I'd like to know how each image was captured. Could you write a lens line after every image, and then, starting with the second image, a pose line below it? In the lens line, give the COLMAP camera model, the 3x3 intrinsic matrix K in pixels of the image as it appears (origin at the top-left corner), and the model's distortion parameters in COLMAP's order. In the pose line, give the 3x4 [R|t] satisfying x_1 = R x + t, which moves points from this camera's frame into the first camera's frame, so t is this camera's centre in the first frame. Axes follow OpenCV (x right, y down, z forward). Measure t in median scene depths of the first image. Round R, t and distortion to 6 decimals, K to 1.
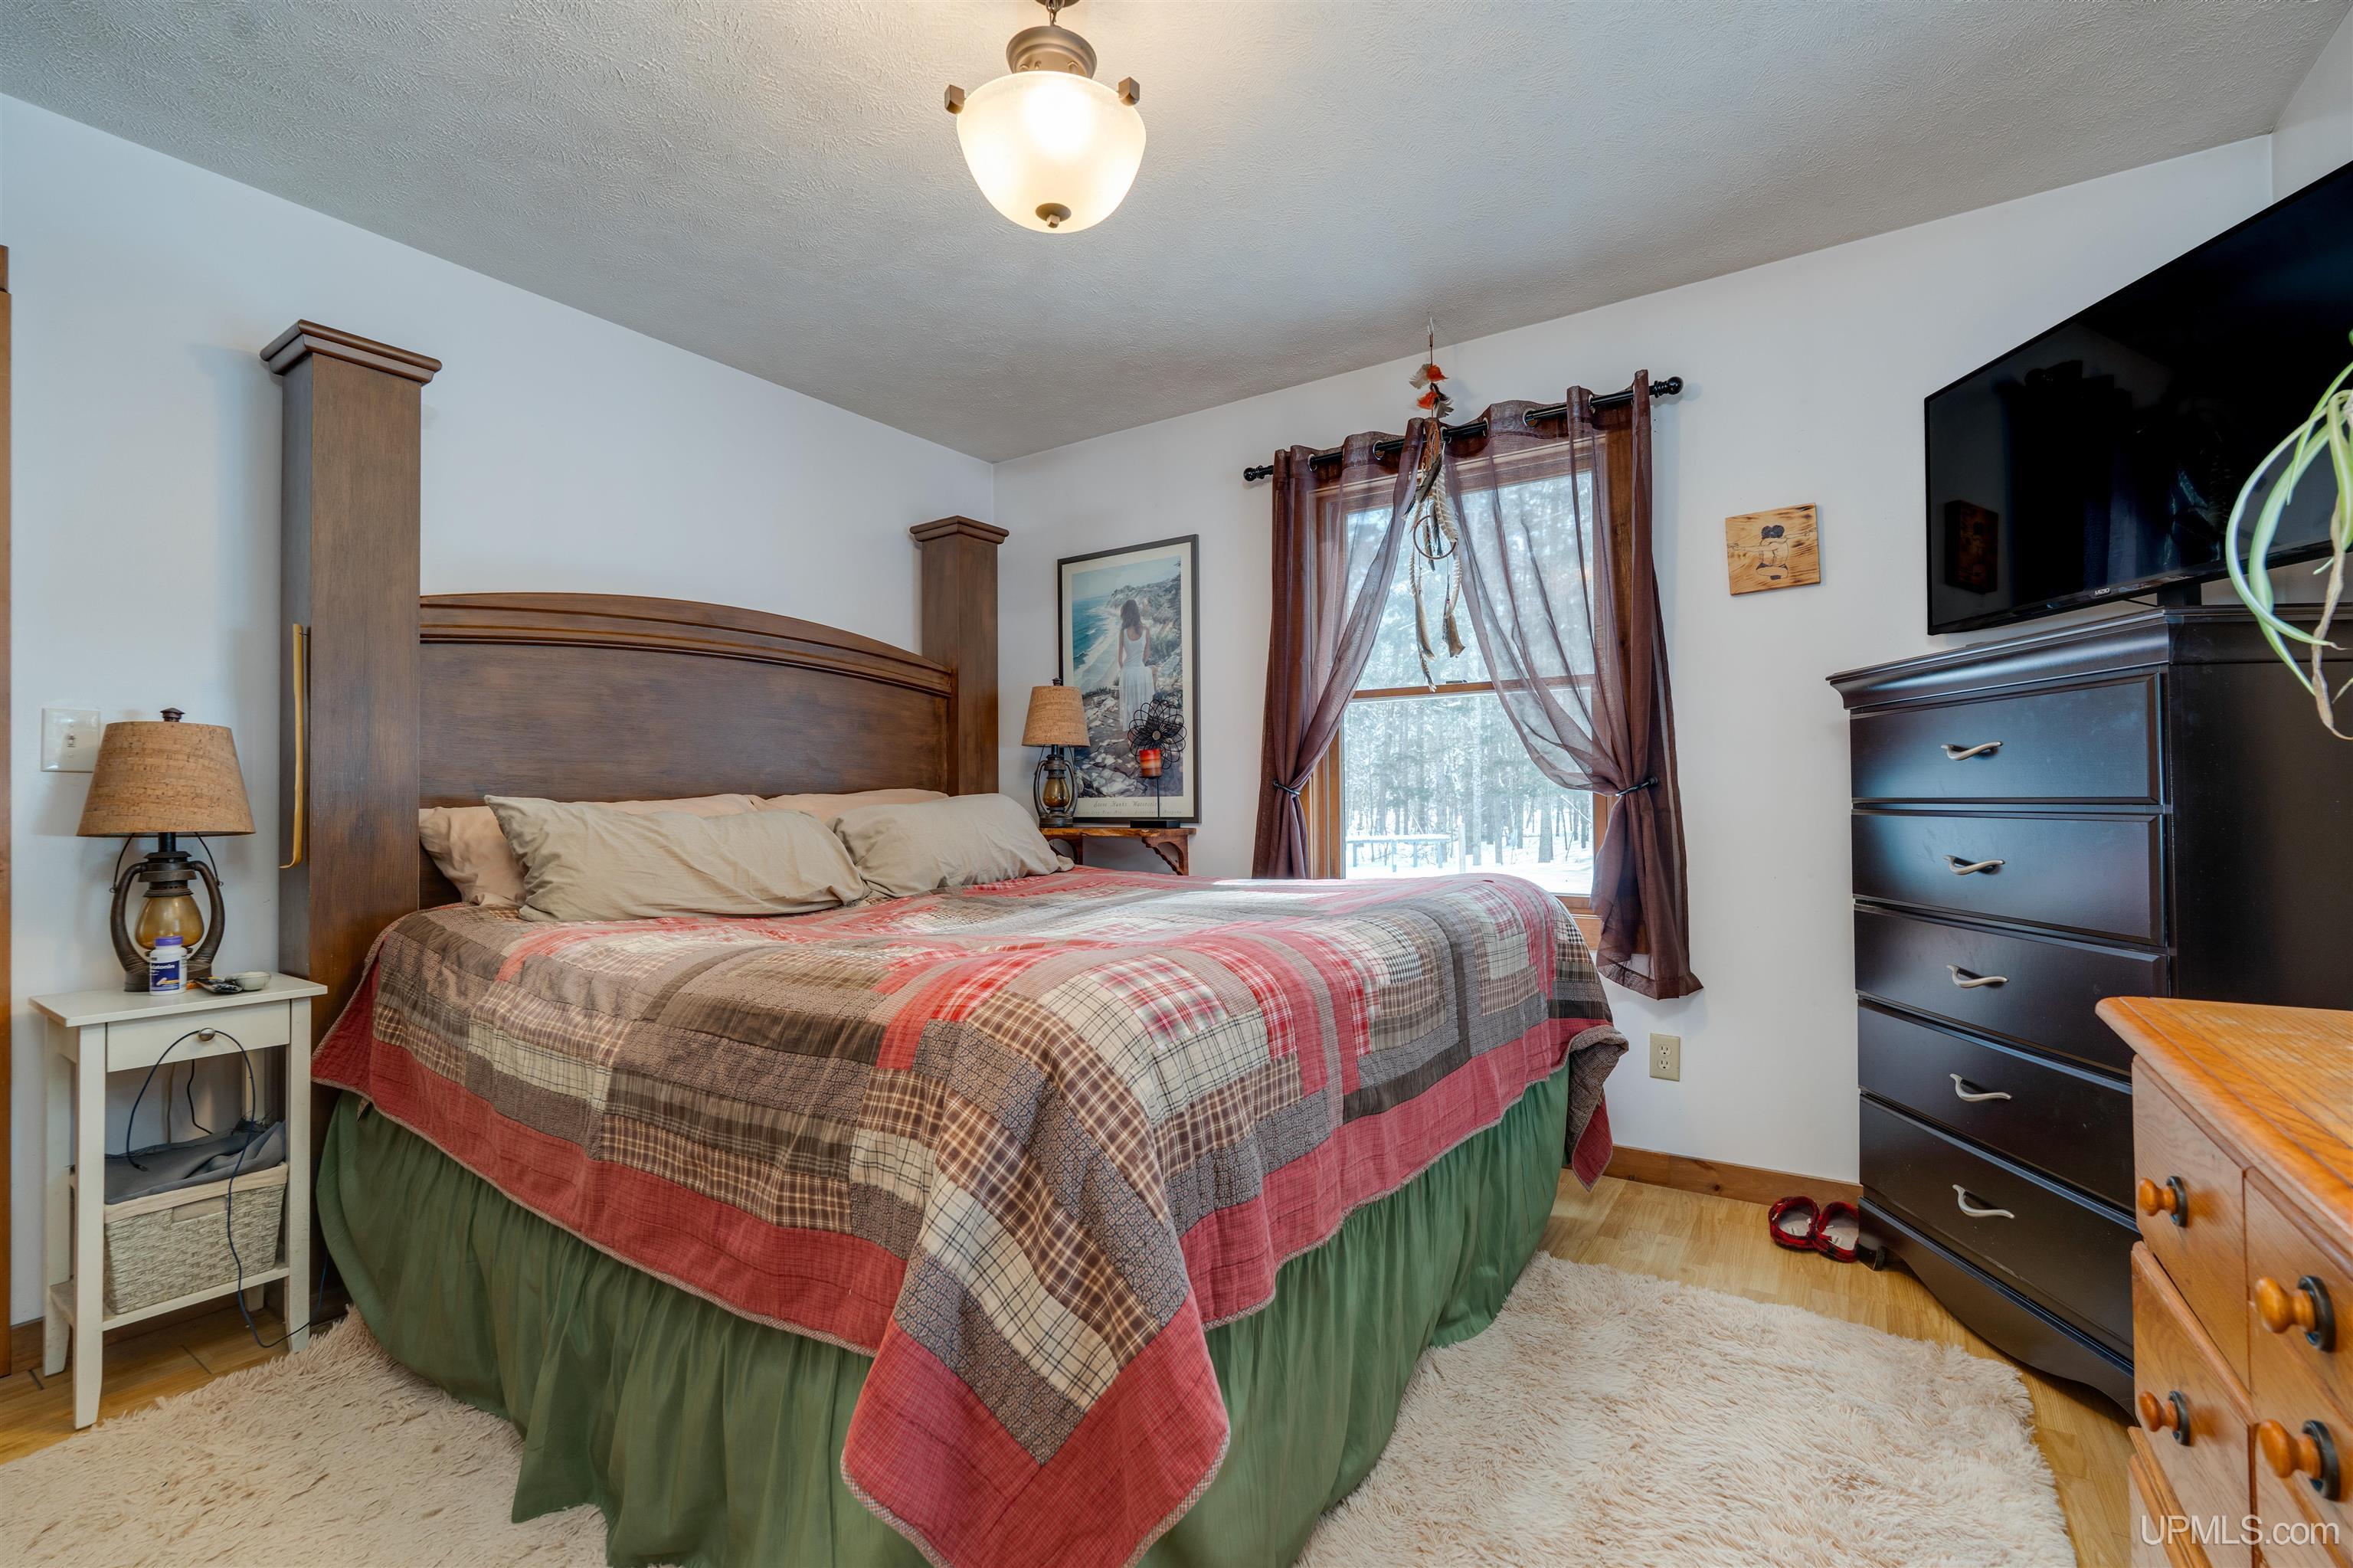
lens RADIAL K [[1033.0, 0, 1174.6], [0, 1033.0, 785.6], [0, 0, 1]] dist [-0.002013, -0.000094]
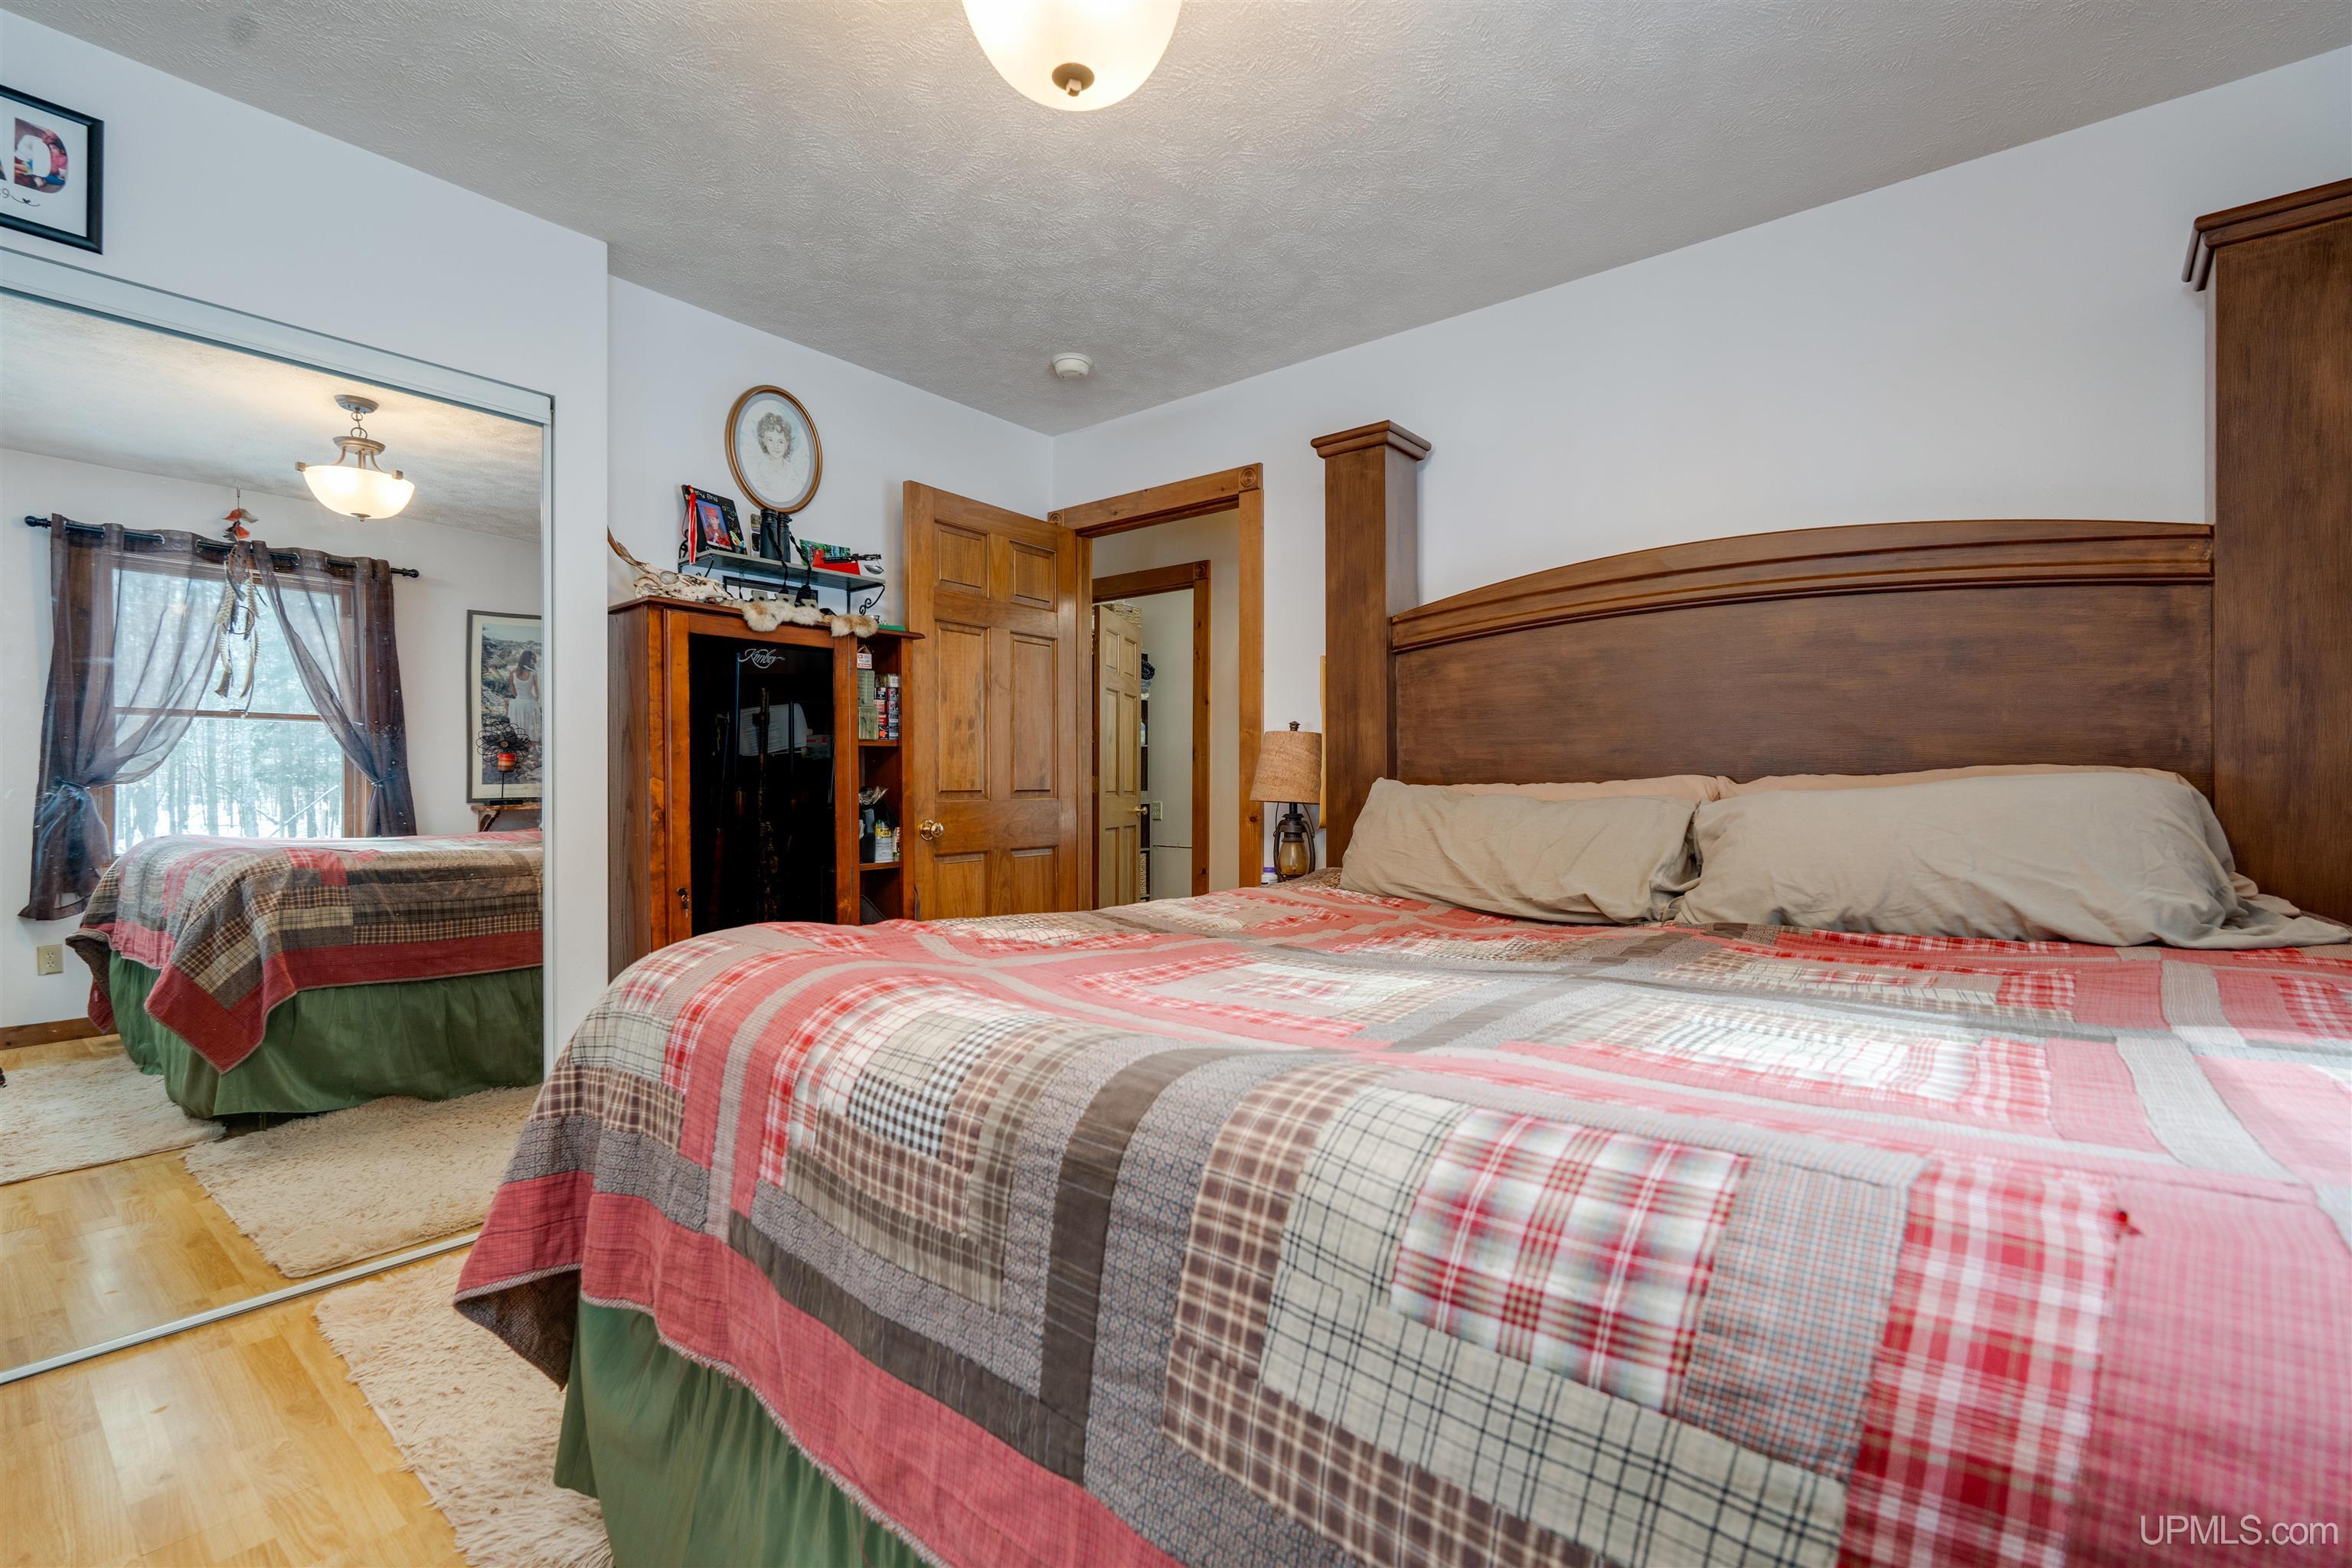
lens RADIAL K [[1032.6, 0, 1176.2], [0, 1032.6, 784.7], [0, 0, 1]] dist [-0.002013, -0.000094]
pose [[-0.080560, 0.008180, -0.996716, 0.467927], [0.013143, 0.999888, 0.007144, 0.005223], [0.996663, -0.012524, -0.080659, 0.758804]]
